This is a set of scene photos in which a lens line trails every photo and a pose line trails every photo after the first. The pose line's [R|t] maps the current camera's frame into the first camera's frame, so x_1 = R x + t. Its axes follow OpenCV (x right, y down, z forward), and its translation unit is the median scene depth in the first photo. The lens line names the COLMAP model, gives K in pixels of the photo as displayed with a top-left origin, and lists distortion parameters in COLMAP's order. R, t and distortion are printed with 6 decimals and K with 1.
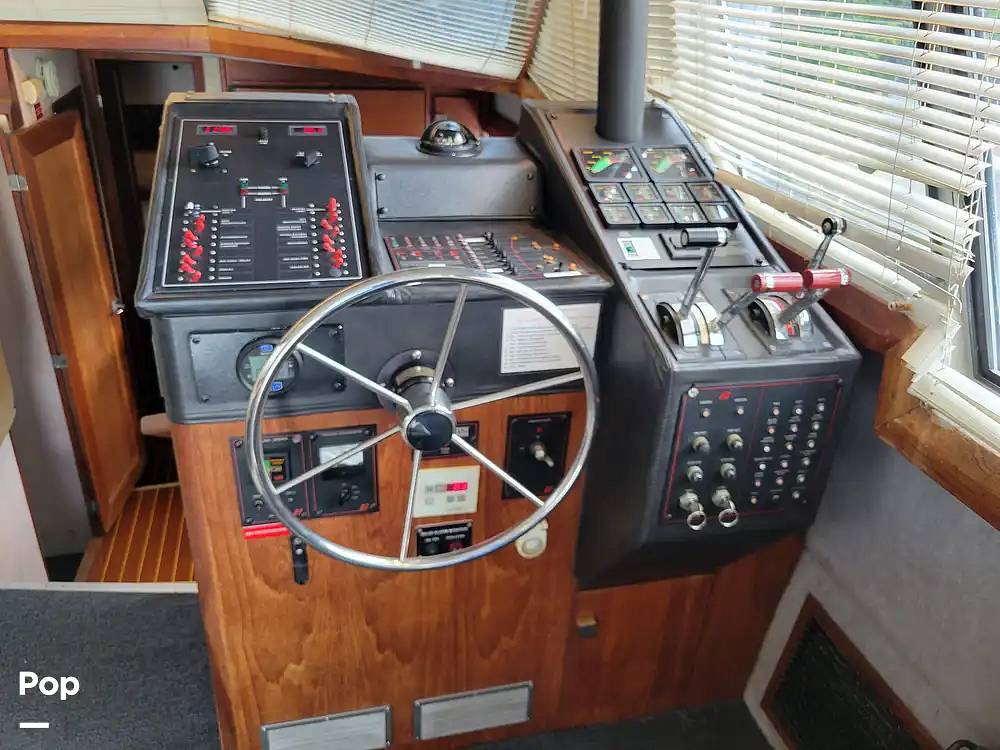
lens RADIAL K [[754.1, 0, 500.3], [0, 754.1, 357.3], [0, 0, 1]] dist [0.030593, 0.000588]
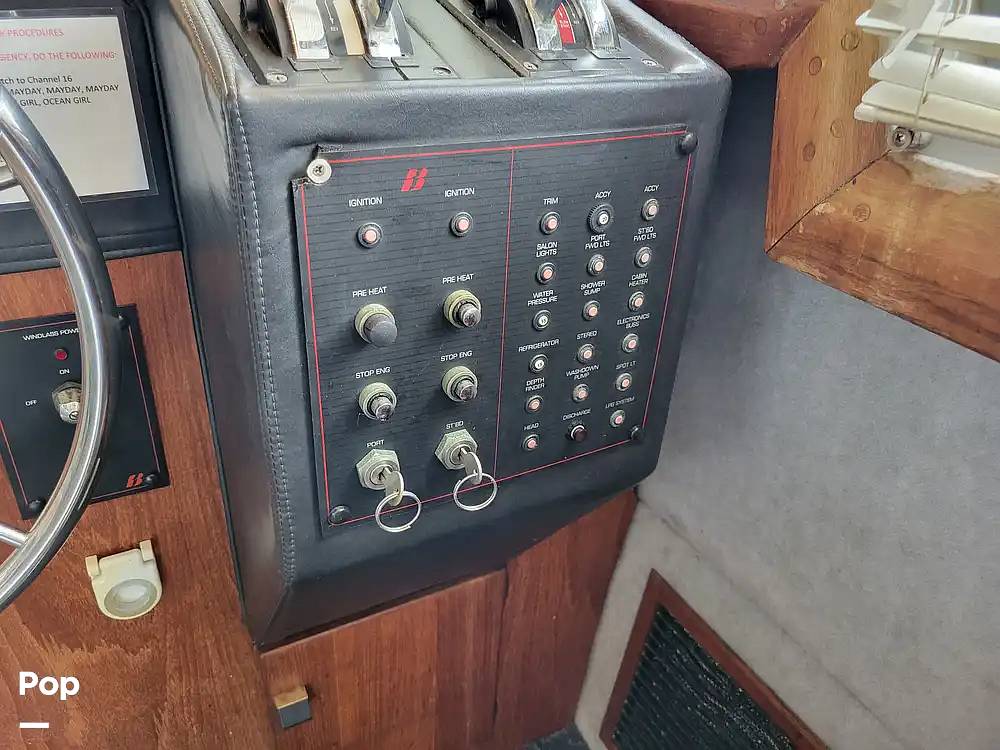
lens RADIAL K [[754.1, 0, 500.3], [0, 754.1, 357.3], [0, 0, 1]] dist [0.030593, 0.000588]
pose [[0.968142, -0.120071, 0.219737, 0.196296], [0.107873, 0.991922, 0.066738, 0.093334], [-0.225976, -0.040908, 0.973274, 0.498918]]
